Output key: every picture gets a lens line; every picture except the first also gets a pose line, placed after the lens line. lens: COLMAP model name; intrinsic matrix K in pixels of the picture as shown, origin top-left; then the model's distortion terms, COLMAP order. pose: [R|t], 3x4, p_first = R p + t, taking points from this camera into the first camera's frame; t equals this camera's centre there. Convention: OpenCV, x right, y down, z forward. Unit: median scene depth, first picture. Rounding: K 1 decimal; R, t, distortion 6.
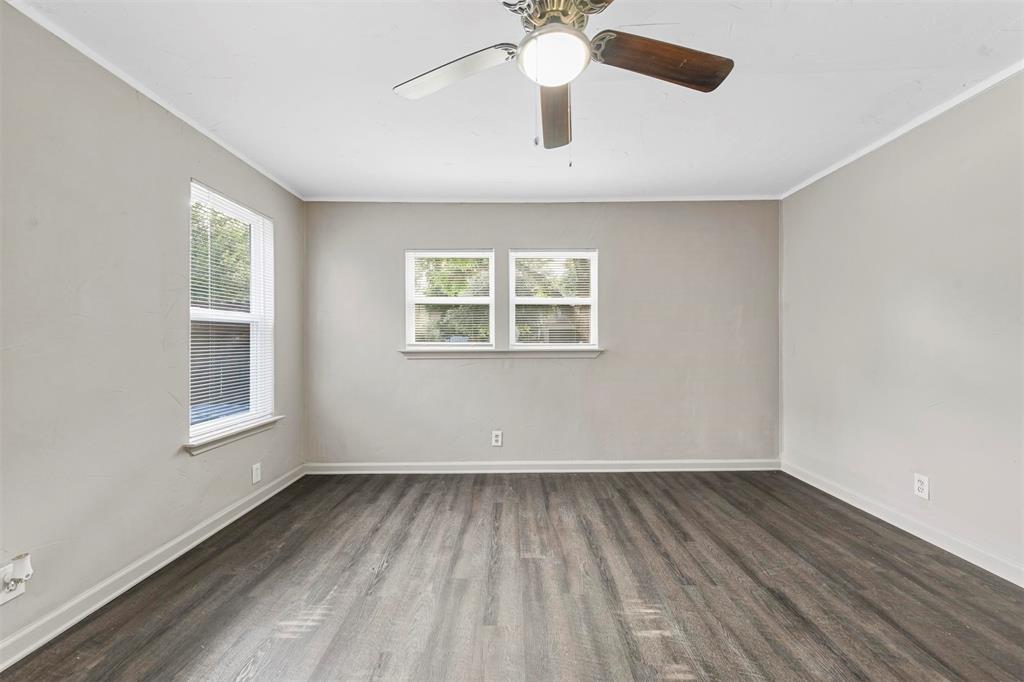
lens RADIAL K [[401.2, 0, 512.7], [0, 401.2, 341.1], [0, 0, 1]] dist [0.014248, 0.000044]
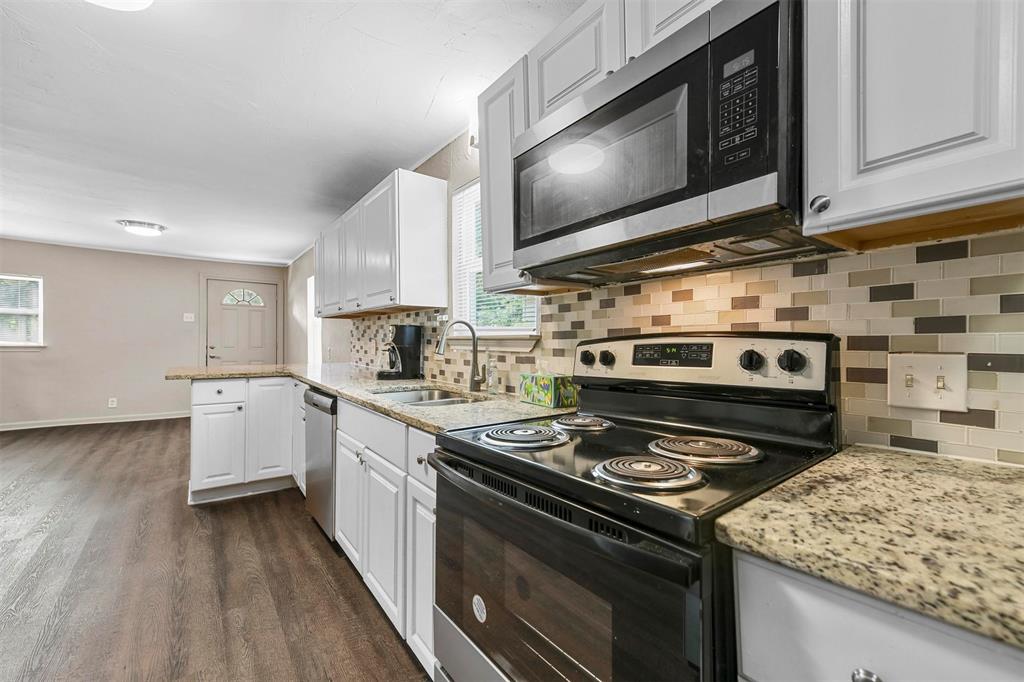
lens RADIAL K [[409.9, 0, 515.5], [0, 409.9, 346.1], [0, 0, 1]] dist [0.015068, 0.000237]
pose [[0.787148, 0.016541, 0.616543, 0.945158], [-0.019189, 0.999813, -0.002325, -0.010210], [-0.616466, -0.010001, 0.787318, -1.880434]]
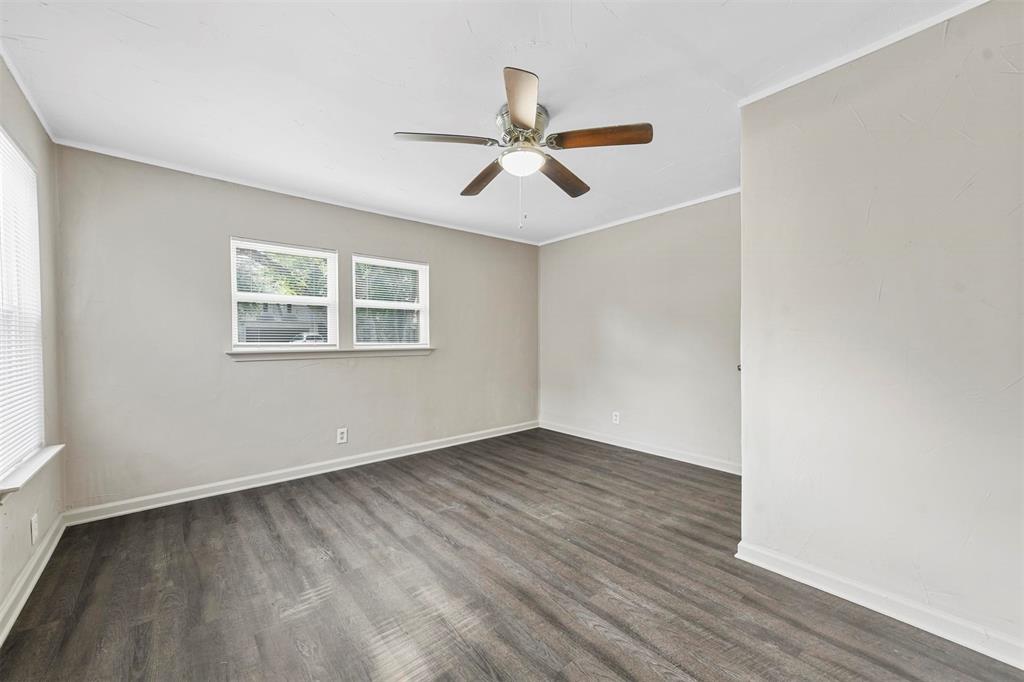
lens RADIAL K [[401.2, 0, 512.7], [0, 401.2, 341.1], [0, 0, 1]] dist [0.014248, 0.000044]
pose [[0.761857, -0.001038, 0.647745, -0.555245], [0.001648, 0.999999, -0.000336, 0.001962], [-0.647743, 0.001324, 0.761858, -0.102560]]
